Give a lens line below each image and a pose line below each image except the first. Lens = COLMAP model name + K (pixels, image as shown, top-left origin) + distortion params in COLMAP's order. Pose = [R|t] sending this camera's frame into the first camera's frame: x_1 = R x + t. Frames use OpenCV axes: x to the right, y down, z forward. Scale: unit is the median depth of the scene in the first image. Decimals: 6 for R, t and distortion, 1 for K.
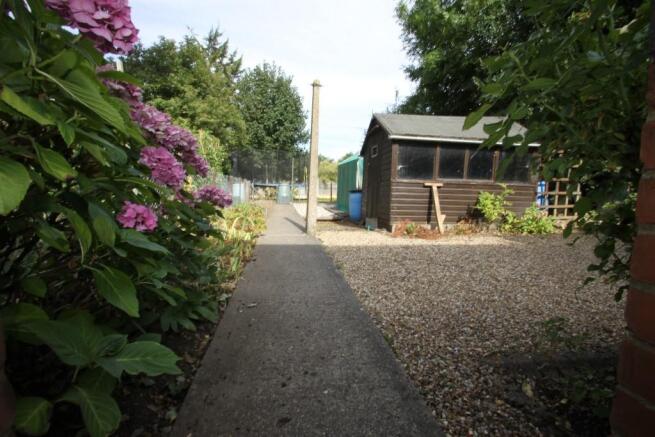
lens RADIAL K [[305.9, 0, 325.2], [0, 305.9, 221.2], [0, 0, 1]] dist [-0.013165, -0.000053]
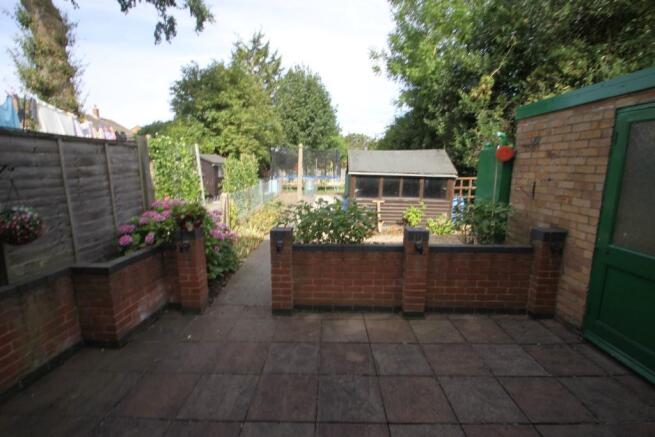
lens RADIAL K [[305.9, 0, 325.2], [0, 305.9, 221.2], [0, 0, 1]] dist [-0.013165, -0.000053]
pose [[0.988412, 0.023537, -0.149961, 0.108146], [-0.010854, 0.996336, 0.084837, -0.049951], [0.151409, -0.082226, 0.985045, -0.205467]]
